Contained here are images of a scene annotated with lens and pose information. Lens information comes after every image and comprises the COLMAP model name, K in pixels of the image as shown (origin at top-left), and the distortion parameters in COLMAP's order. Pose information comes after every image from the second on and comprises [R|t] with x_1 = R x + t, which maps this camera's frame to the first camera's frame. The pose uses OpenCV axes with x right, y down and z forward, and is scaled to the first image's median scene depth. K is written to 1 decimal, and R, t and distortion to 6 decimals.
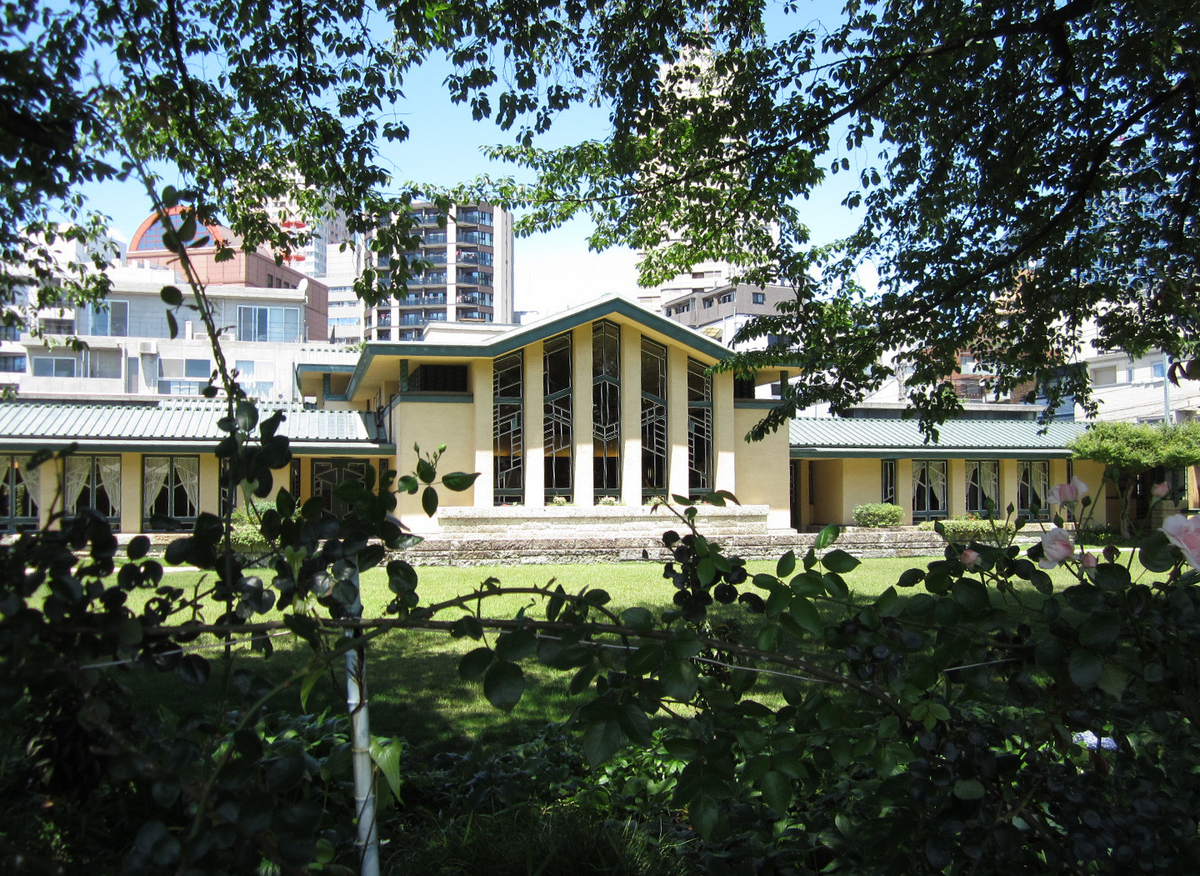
lens RADIAL K [[1093.4, 0, 581.5], [0, 1093.4, 410.7], [0, 0, 1]] dist [-0.008458, -0.012223]
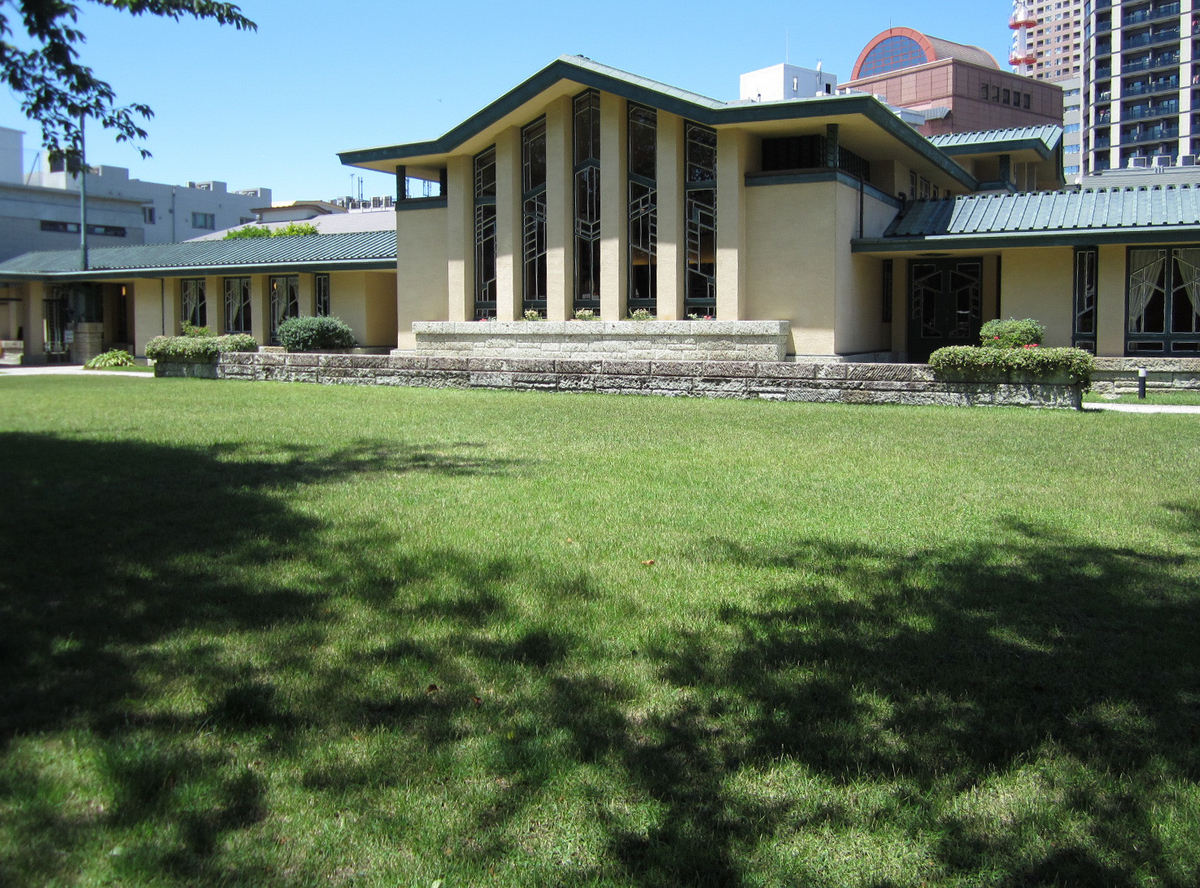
lens RADIAL K [[1042.0, 0, 541.8], [0, 1042.0, 374.0], [0, 0, 1]] dist [-0.037909, -0.008369]
pose [[0.683513, 0.037310, -0.728984, 0.571947], [0.057998, 0.992759, 0.105190, 0.042663], [0.727630, -0.114179, 0.676400, 0.448046]]
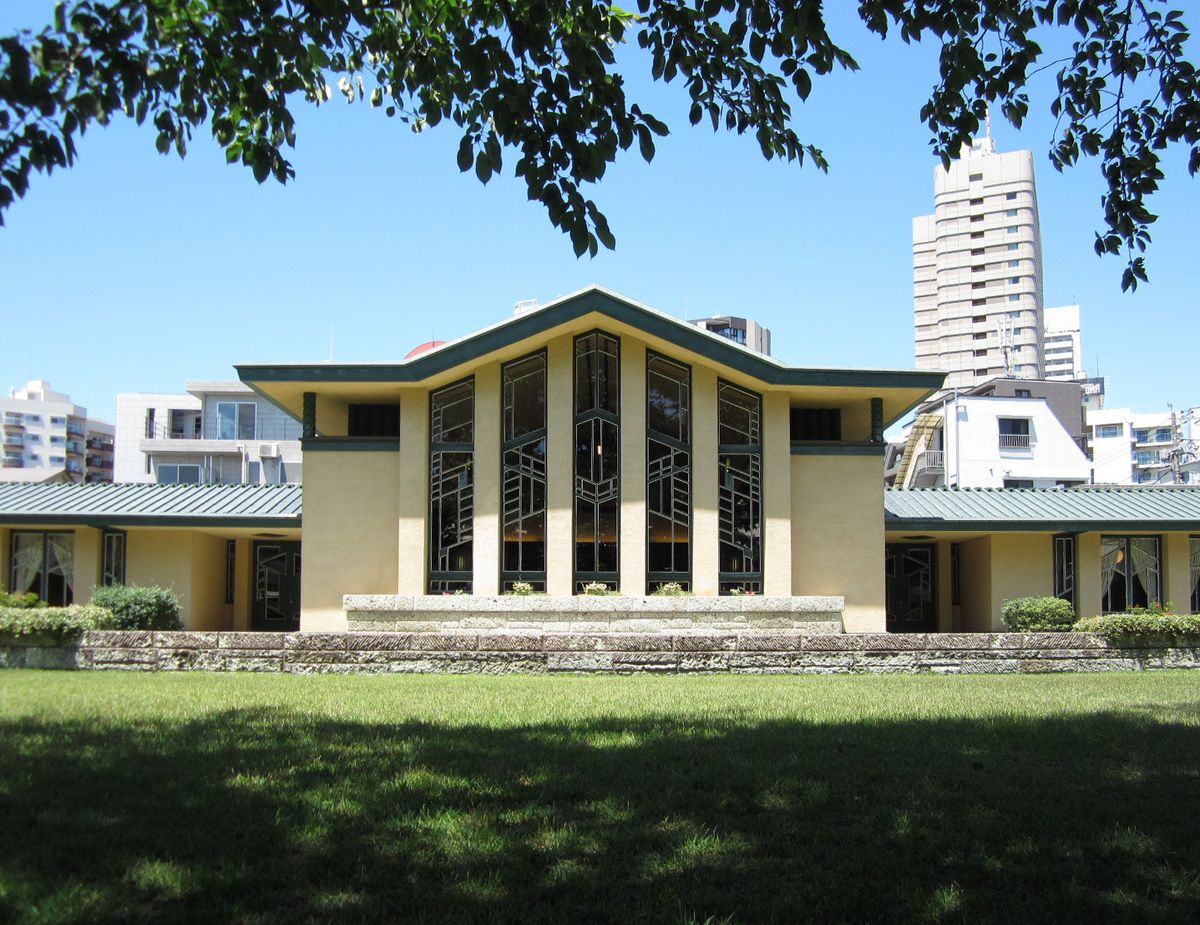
lens RADIAL K [[1100.5, 0, 637.3], [0, 1100.5, 497.4], [0, 0, 1]] dist [-0.045904, 0.010777]
pose [[0.972301, -0.025368, -0.232351, 0.212170], [0.013389, 0.998506, -0.052986, 0.062087], [0.233348, 0.048407, 0.971188, 0.333274]]
